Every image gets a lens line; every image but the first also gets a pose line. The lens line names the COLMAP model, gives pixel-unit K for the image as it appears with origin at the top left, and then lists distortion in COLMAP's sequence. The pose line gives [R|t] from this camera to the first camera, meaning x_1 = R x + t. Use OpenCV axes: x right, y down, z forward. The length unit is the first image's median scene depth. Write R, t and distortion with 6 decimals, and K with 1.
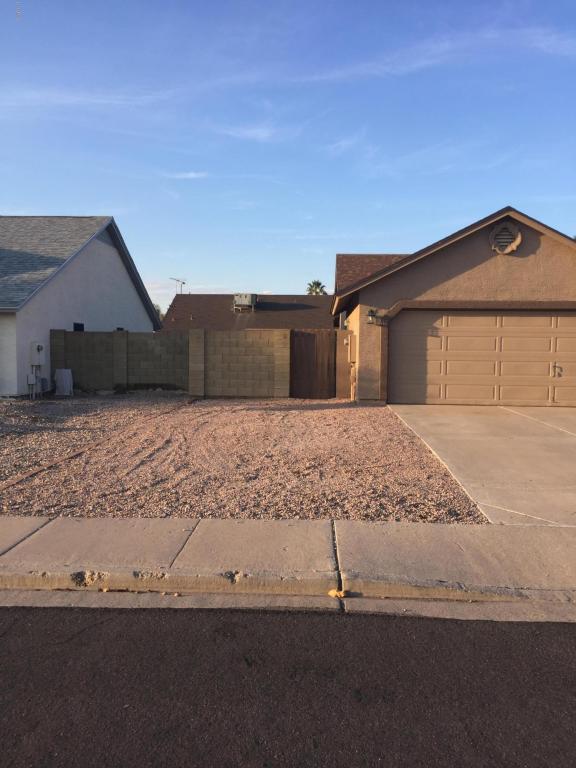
lens RADIAL K [[646.3, 0, 288.0], [0, 646.3, 384.0], [0, 0, 1]] dist [0.075559, -0.081521]
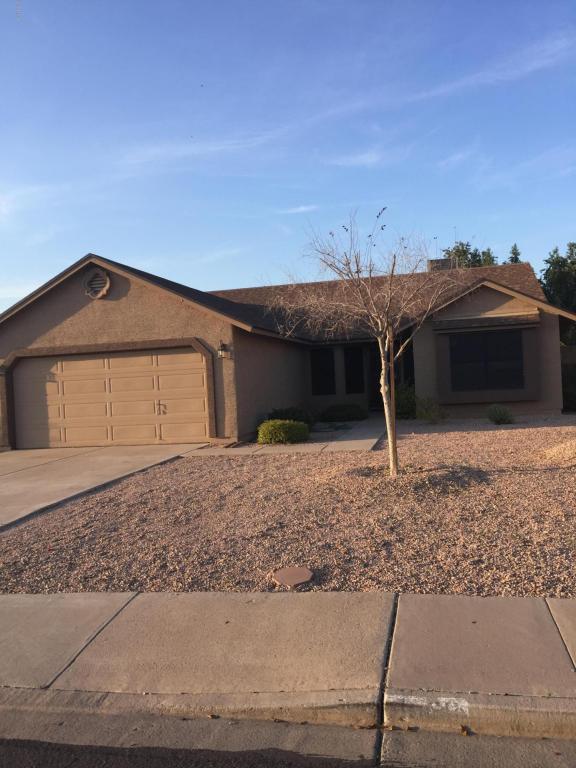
lens RADIAL K [[681.1, 0, 288.0], [0, 681.1, 384.0], [0, 0, 1]] dist [0.011764, -0.015204]
pose [[0.980135, -0.064853, -0.187427, 0.800879], [0.055038, 0.996850, -0.057111, 0.012735], [0.190540, 0.045661, 0.980617, 0.007484]]
